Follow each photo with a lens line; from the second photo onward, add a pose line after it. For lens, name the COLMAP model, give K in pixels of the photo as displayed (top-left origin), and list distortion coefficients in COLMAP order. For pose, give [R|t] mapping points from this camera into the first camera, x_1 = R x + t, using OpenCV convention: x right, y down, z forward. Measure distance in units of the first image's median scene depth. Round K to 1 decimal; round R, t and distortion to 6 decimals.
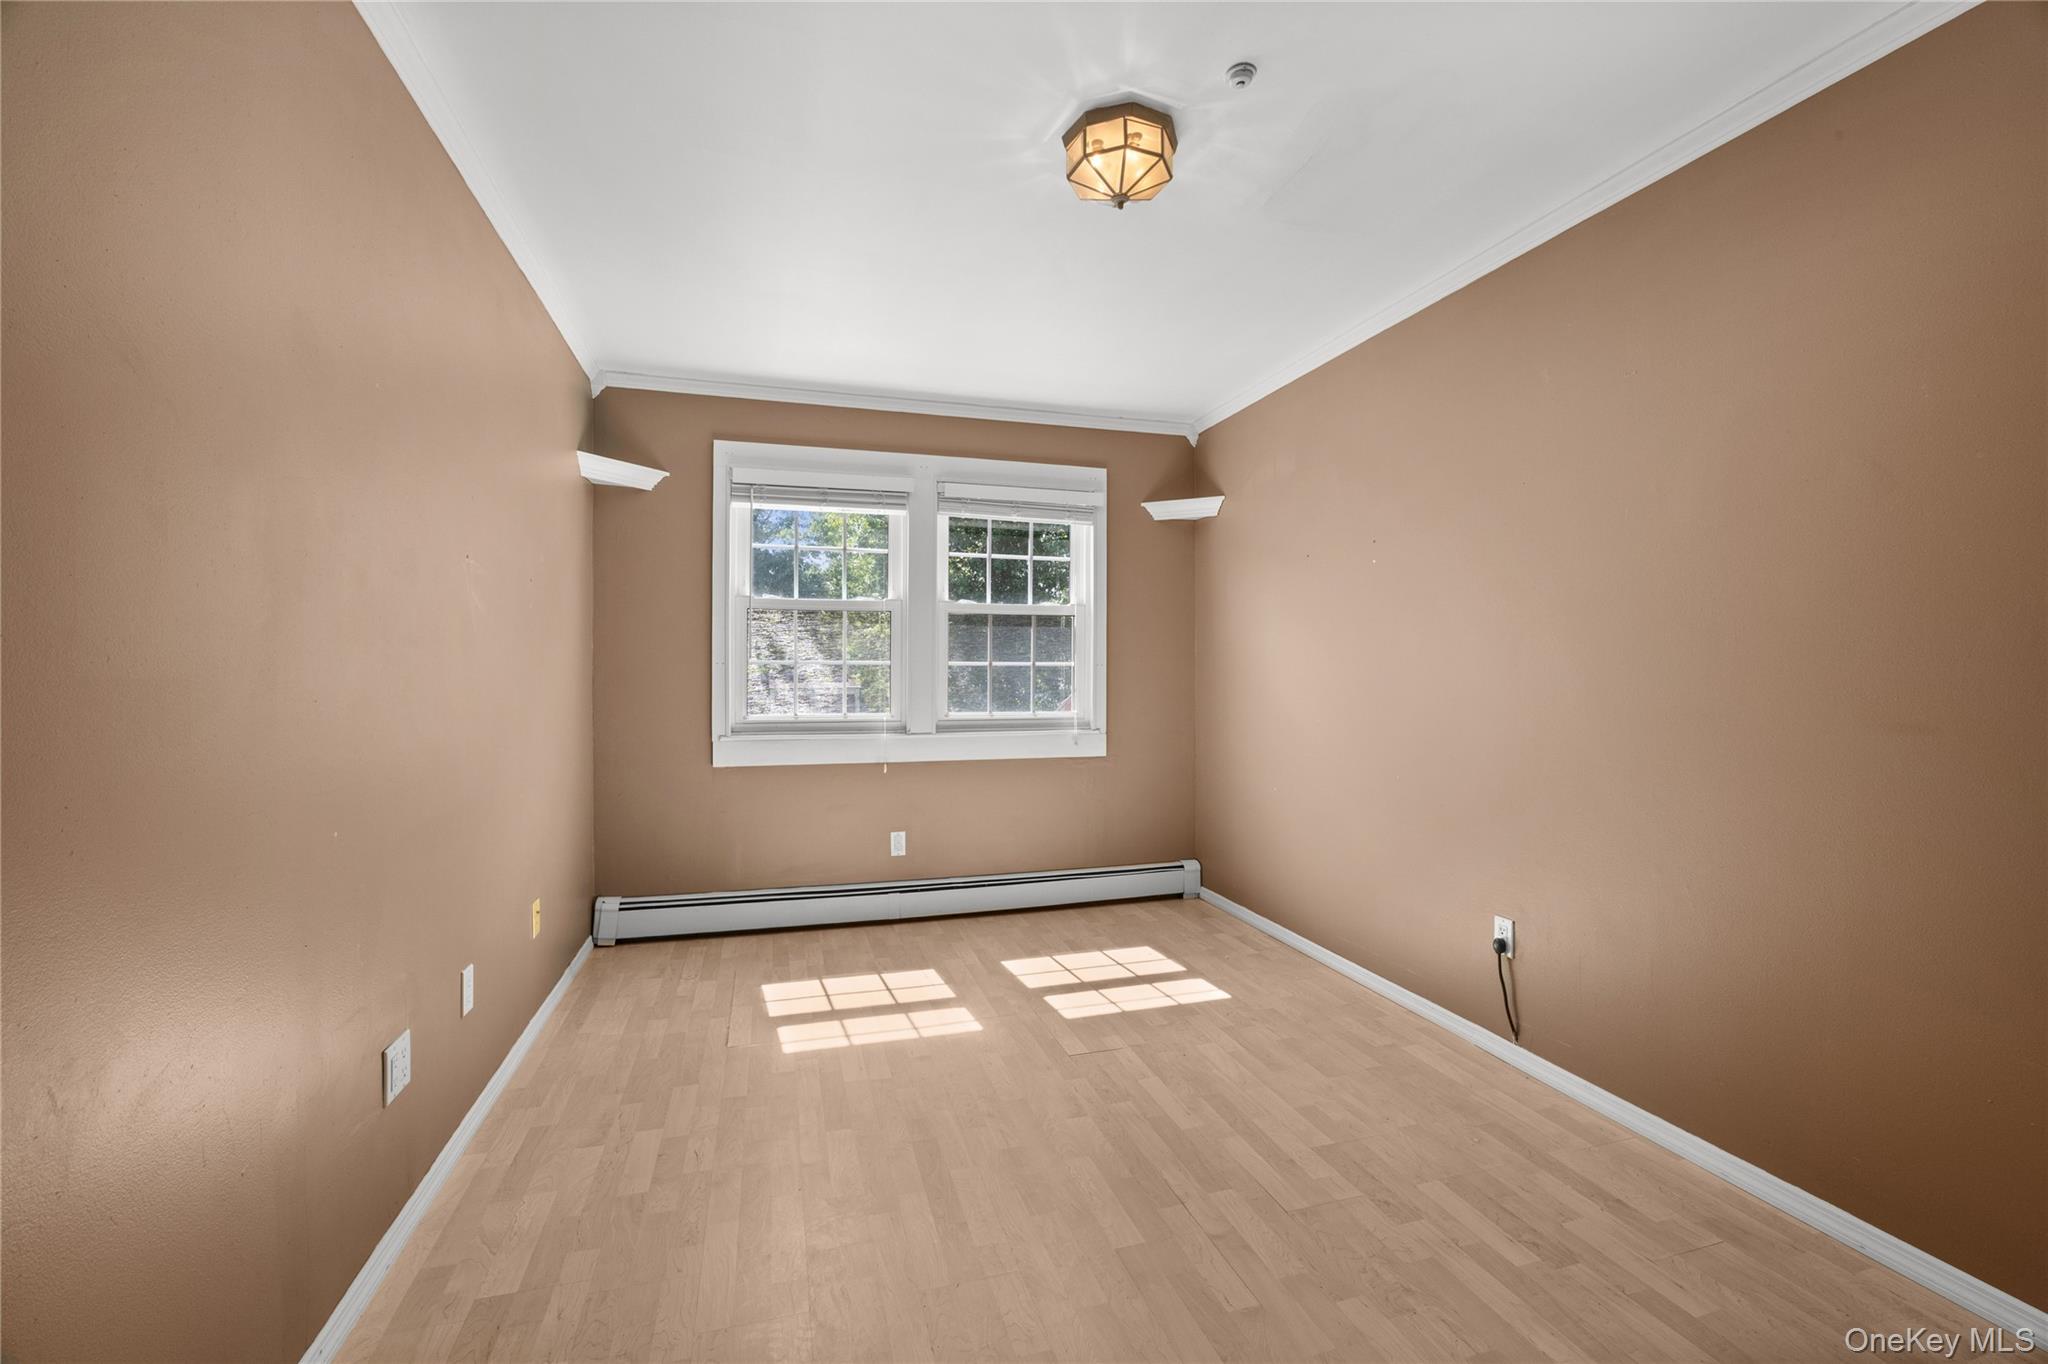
lens RADIAL K [[865.8, 0, 1022.7], [0, 865.8, 672.3], [0, 0, 1]] dist [-0.001514, -0.000082]
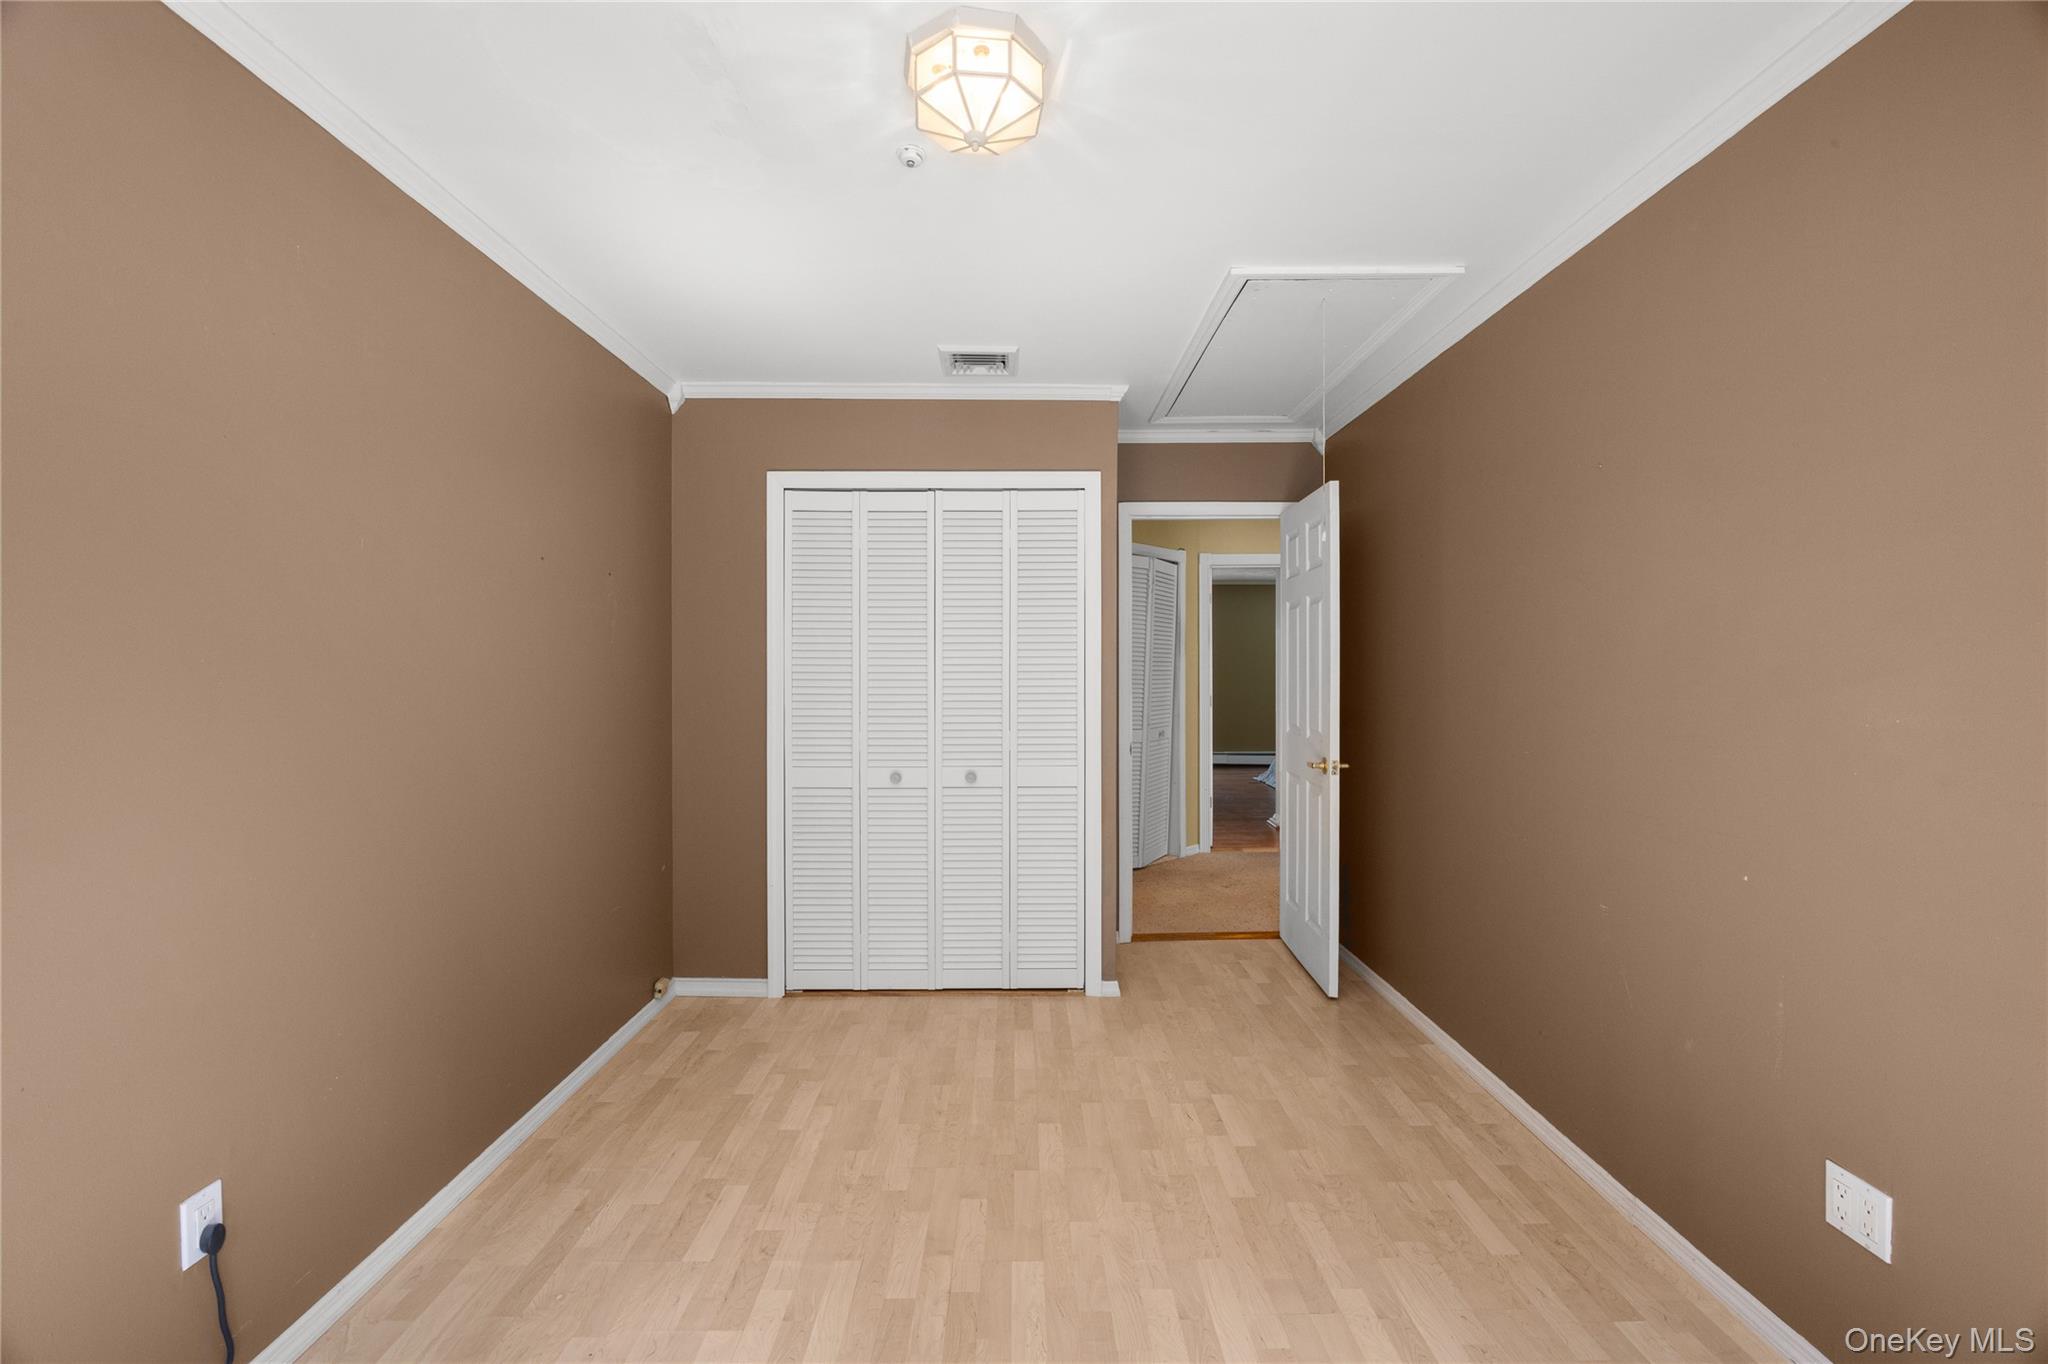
lens RADIAL K [[865.8, 0, 1022.7], [0, 865.8, 672.3], [0, 0, 1]] dist [-0.001514, -0.000082]
pose [[-0.962583, 0.001990, 0.270981, -0.162886], [0.004483, 0.999953, 0.008581, -0.082940], [-0.270951, 0.009475, -0.962546, 2.016102]]
